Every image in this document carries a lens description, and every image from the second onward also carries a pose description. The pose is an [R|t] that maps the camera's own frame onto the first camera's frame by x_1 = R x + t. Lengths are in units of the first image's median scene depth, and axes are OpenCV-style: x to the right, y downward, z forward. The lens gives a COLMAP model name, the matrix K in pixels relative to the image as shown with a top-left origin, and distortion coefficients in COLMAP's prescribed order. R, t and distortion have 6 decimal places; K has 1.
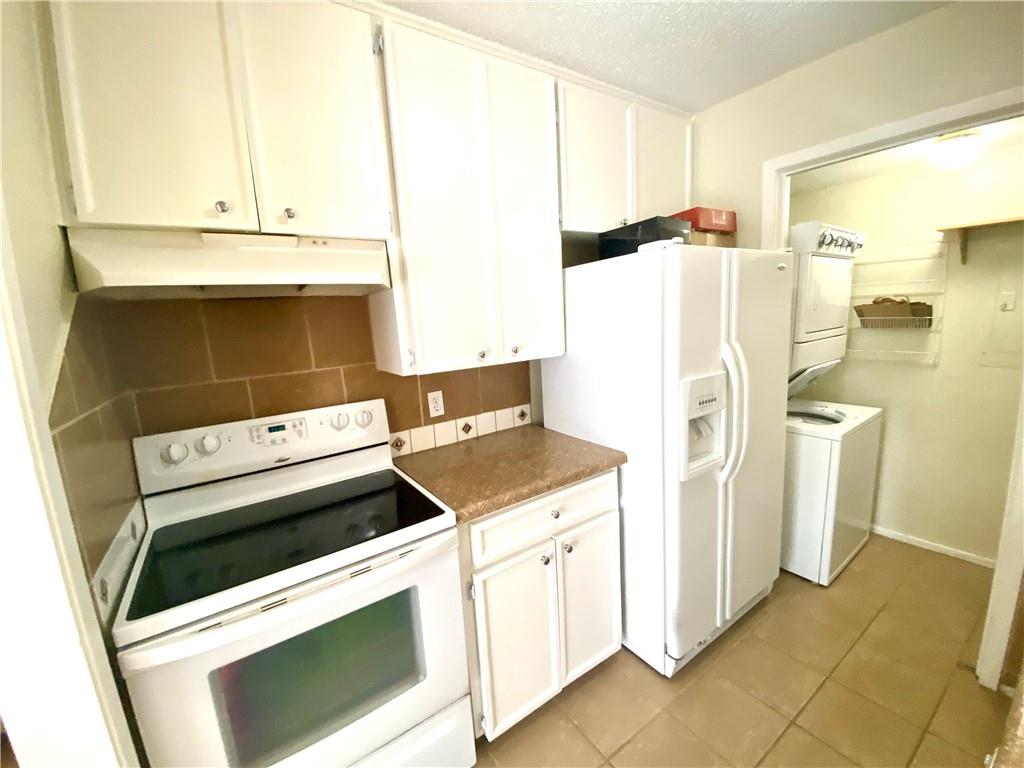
lens RADIAL K [[412.1, 0, 512.0], [0, 412.1, 380.8], [0, 0, 1]] dist [0.030149, -0.025081]
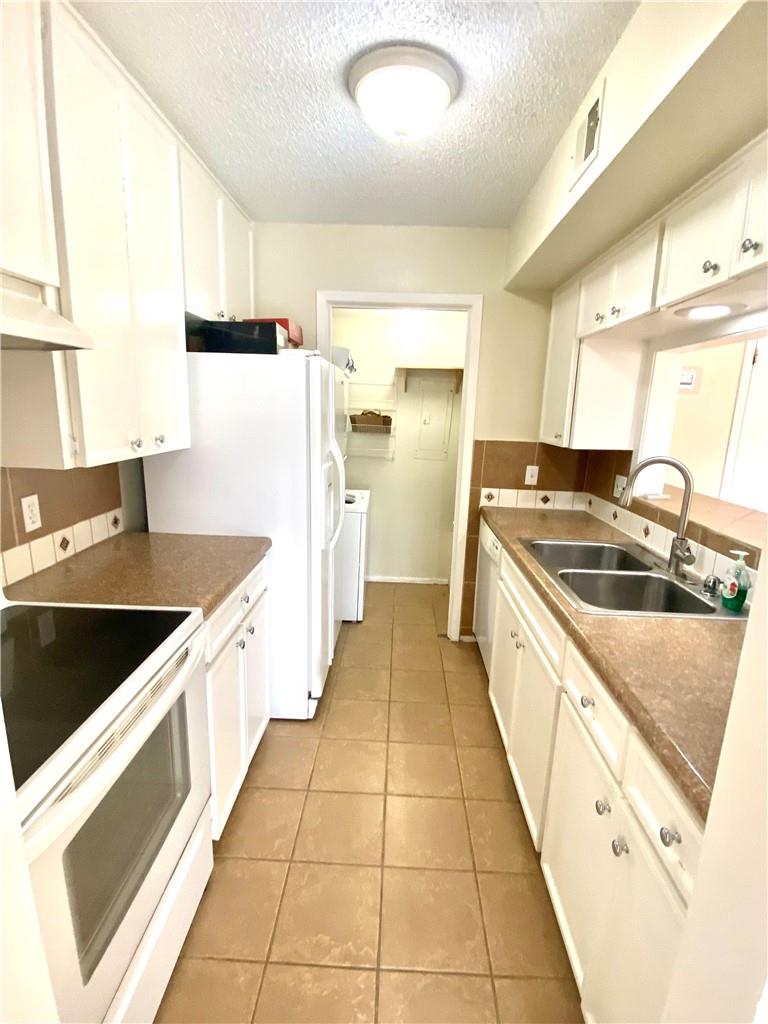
lens RADIAL K [[476.5, 0, 384.0], [0, 476.5, 512.0], [0, 0, 1]] dist [0.033846, -0.059445]
pose [[0.591621, -0.094188, 0.800696, -0.439138], [0.056916, 0.995554, 0.075056, 0.023633], [-0.804205, 0.001168, 0.594351, 0.008853]]
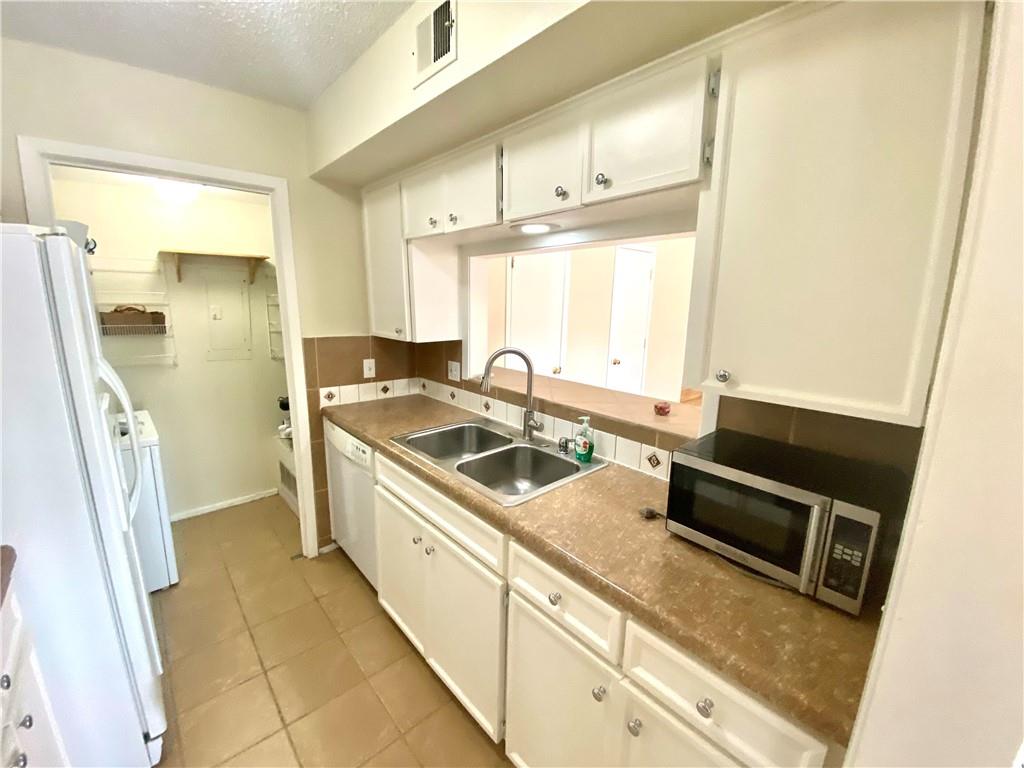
lens RADIAL K [[412.1, 0, 512.0], [0, 412.1, 380.8], [0, 0, 1]] dist [0.030149, -0.025081]
pose [[-0.136149, -0.135211, 0.981418, -0.327627], [0.140385, 0.978013, 0.154217, -0.046768], [-0.980691, 0.158773, -0.114174, 0.218915]]
